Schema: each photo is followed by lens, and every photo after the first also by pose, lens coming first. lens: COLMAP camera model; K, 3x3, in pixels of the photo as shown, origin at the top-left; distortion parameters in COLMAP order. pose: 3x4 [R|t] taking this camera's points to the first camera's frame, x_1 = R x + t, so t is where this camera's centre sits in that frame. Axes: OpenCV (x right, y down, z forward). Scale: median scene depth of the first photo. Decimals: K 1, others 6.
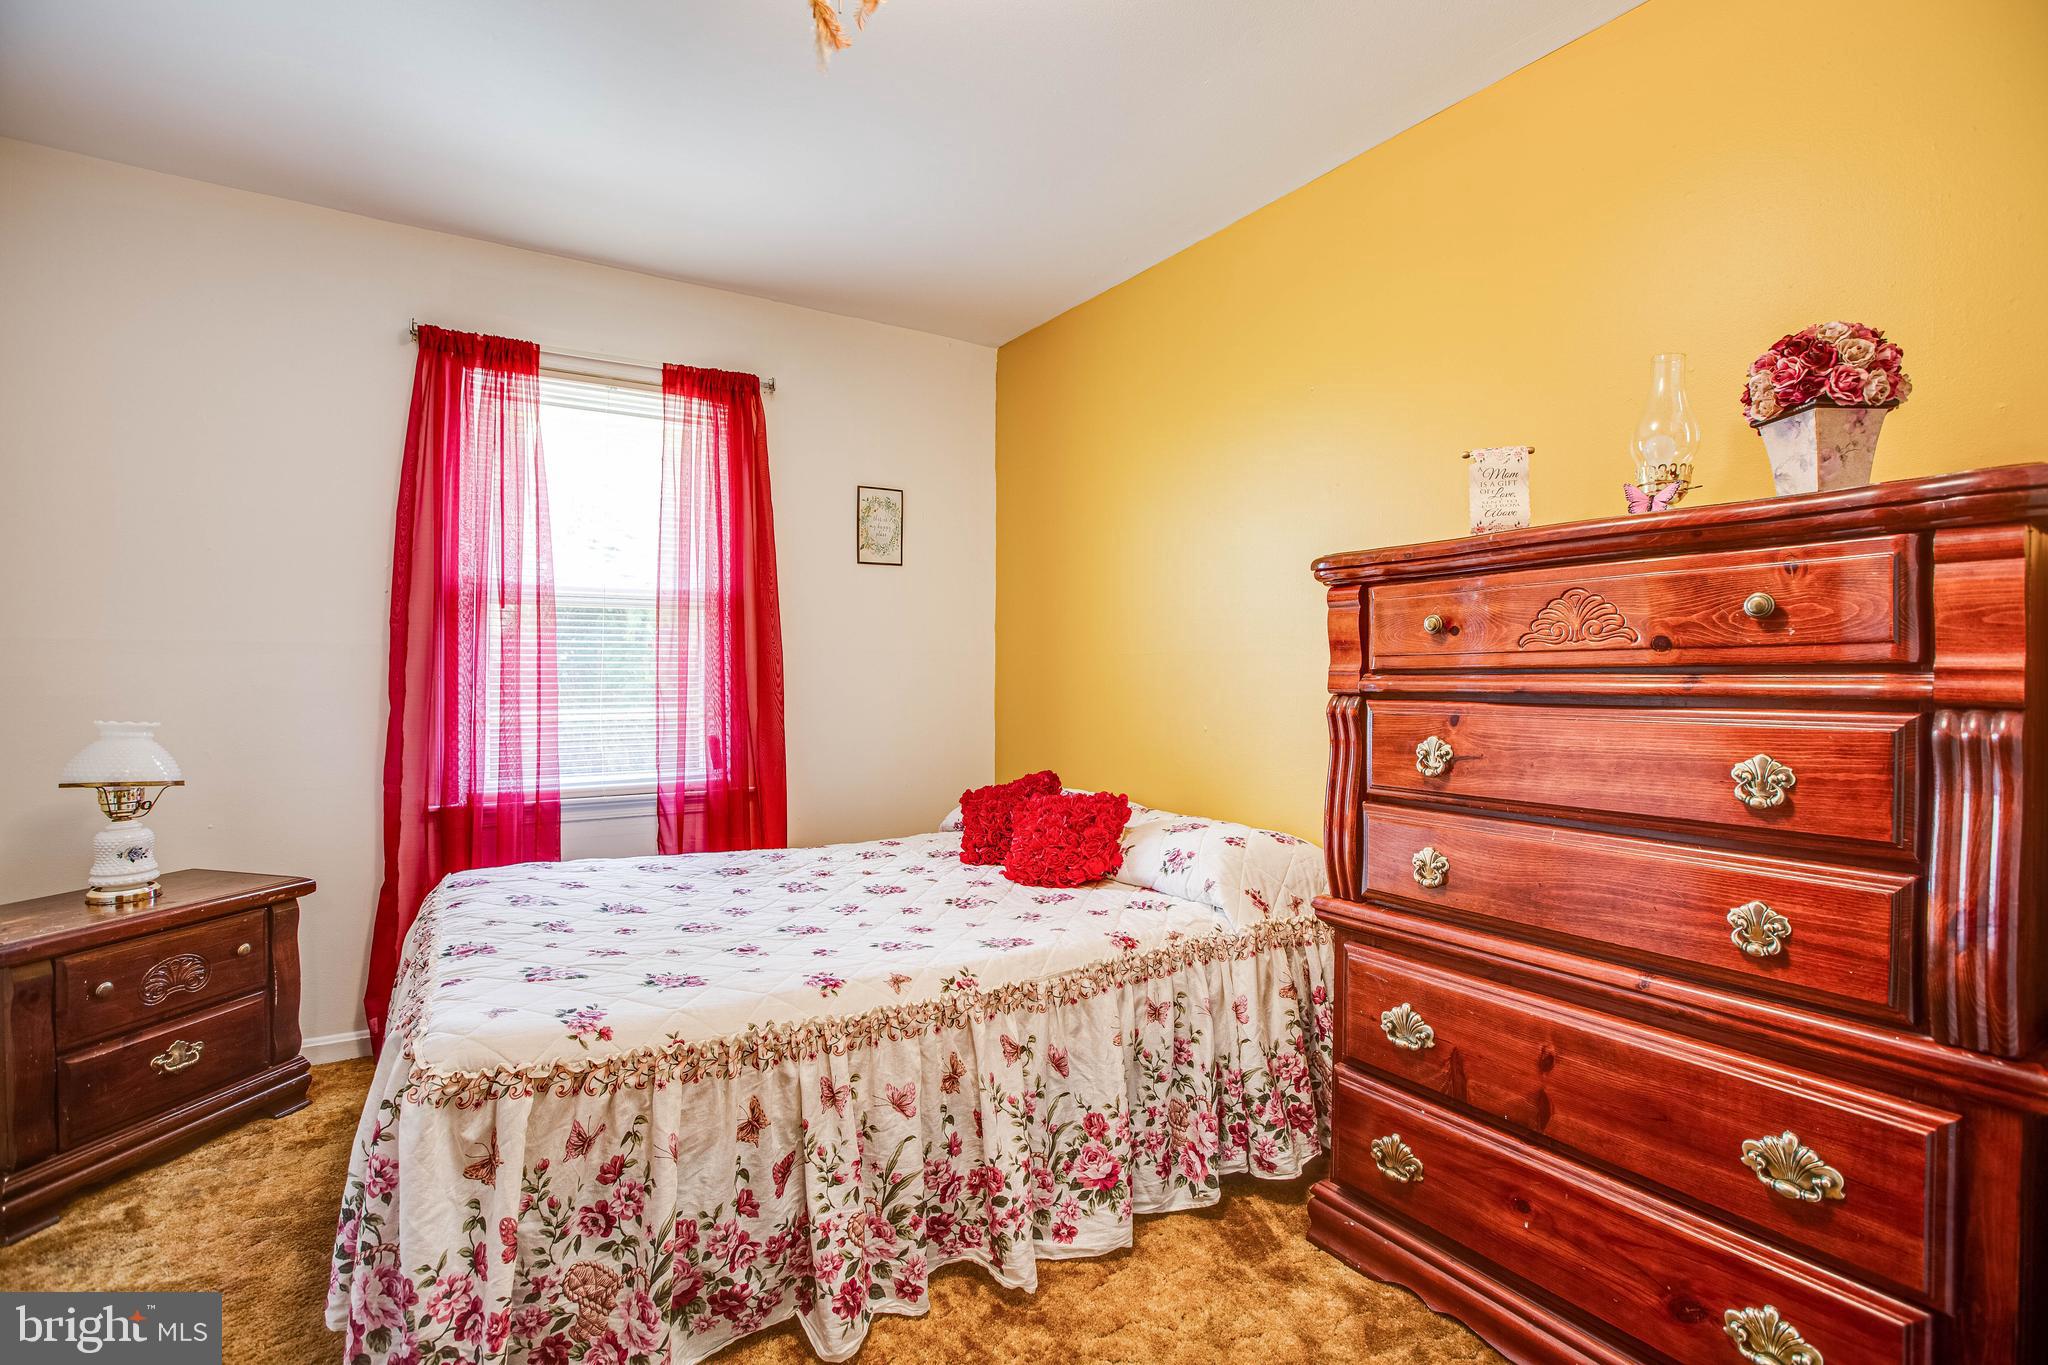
lens RADIAL K [[931.9, 0, 1027.0], [0, 931.9, 672.4], [0, 0, 1]] dist [-0.047530, 0.014536]
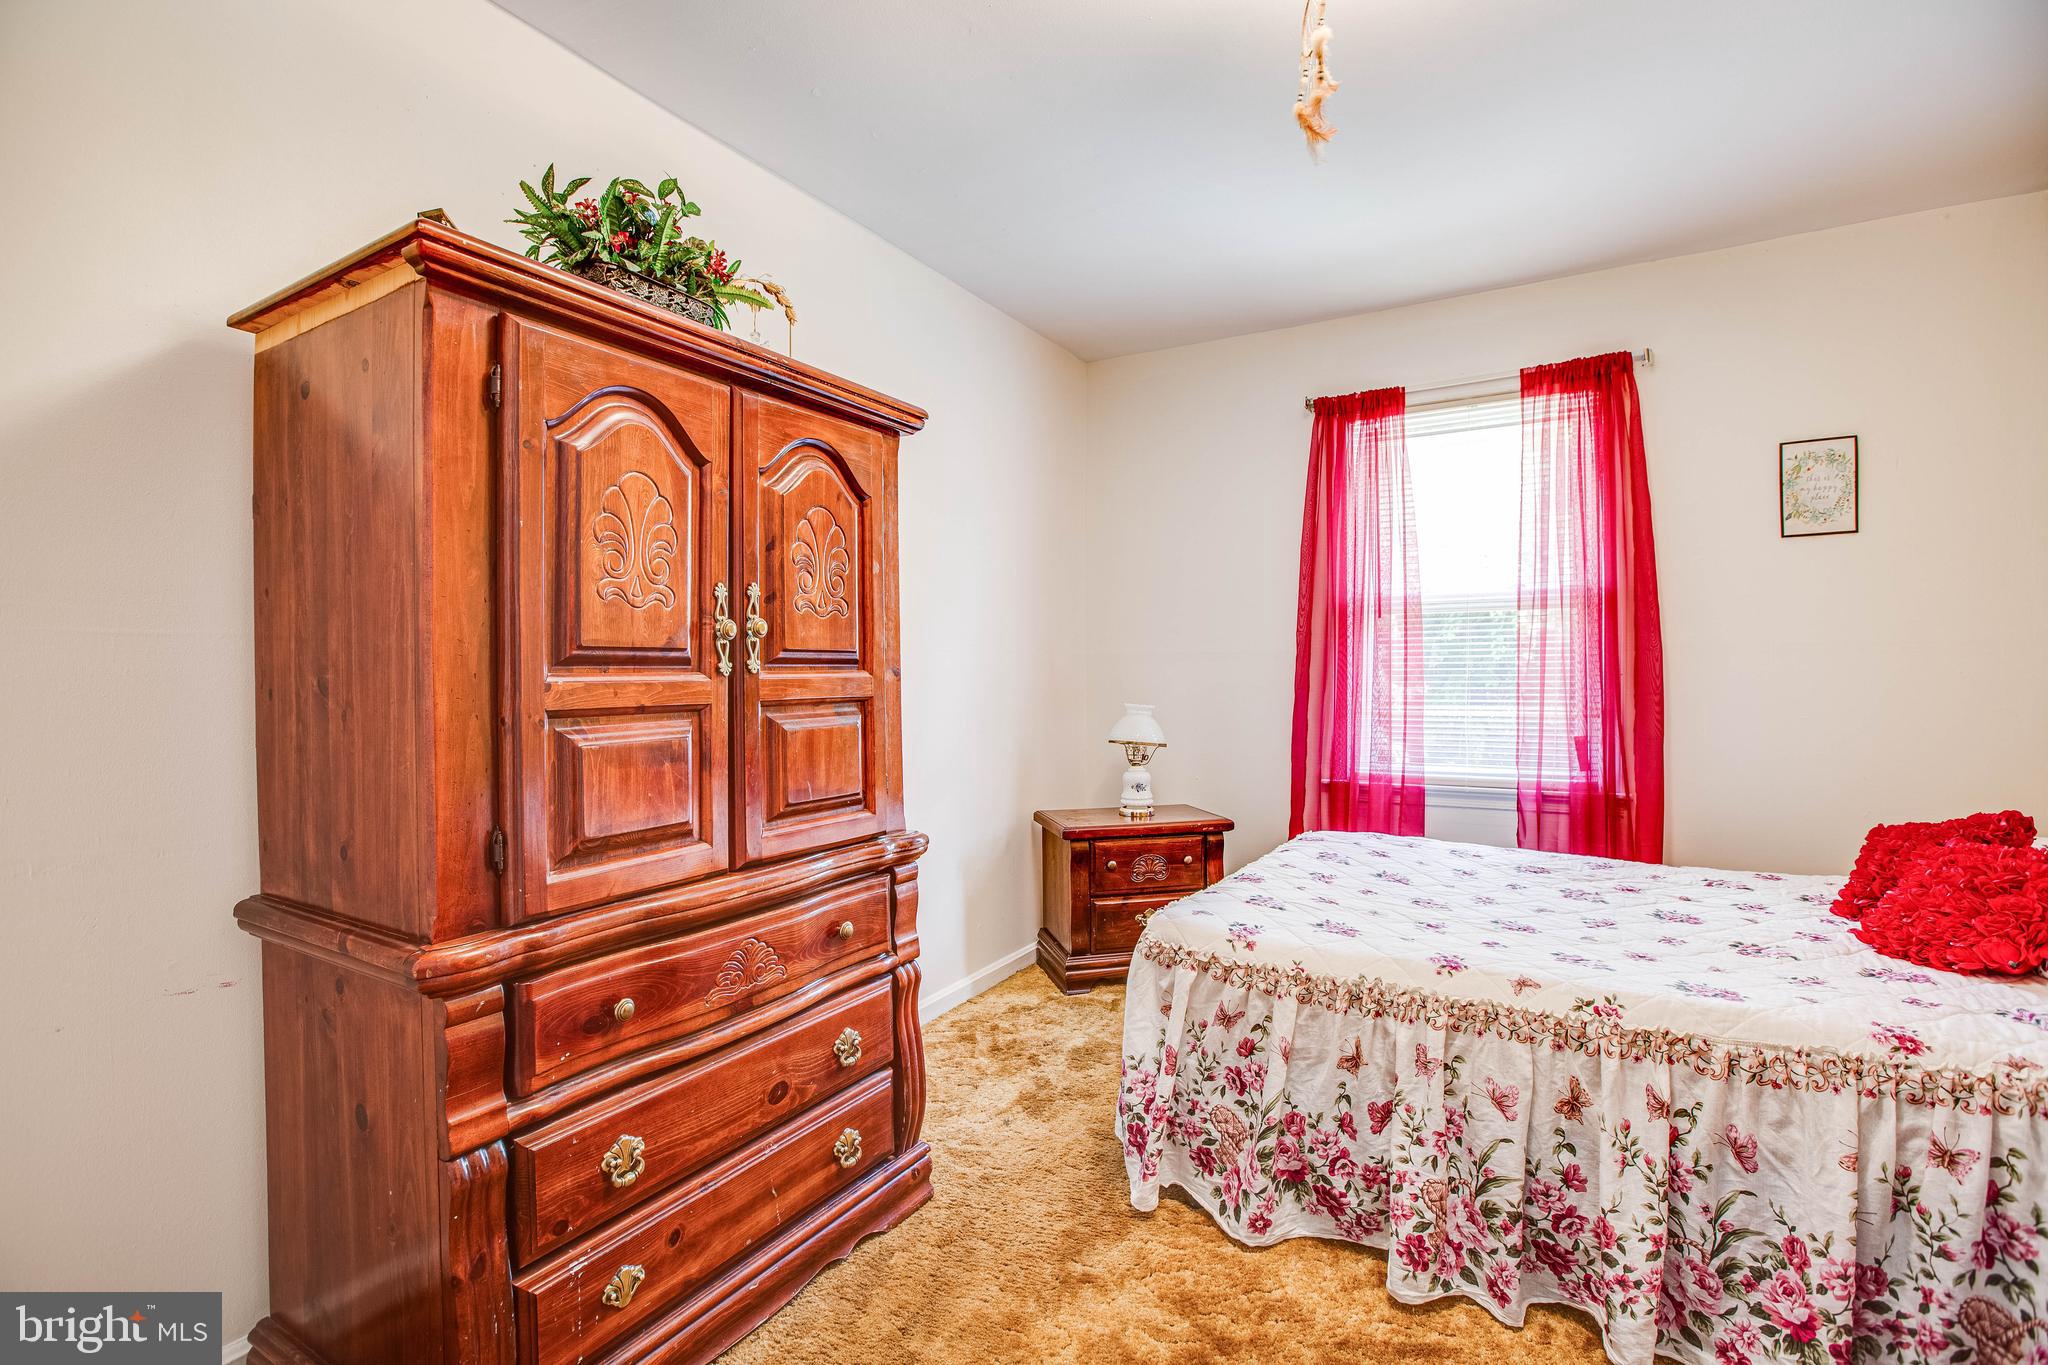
lens RADIAL K [[931.9, 0, 1028.3], [0, 931.9, 676.7], [0, 0, 1]] dist [-0.047530, 0.014536]
pose [[0.453936, -0.001922, -0.891032, 0.432317], [0.004162, 0.999991, -0.000037, 0.005253], [0.891024, -0.003691, 0.453940, 0.084697]]
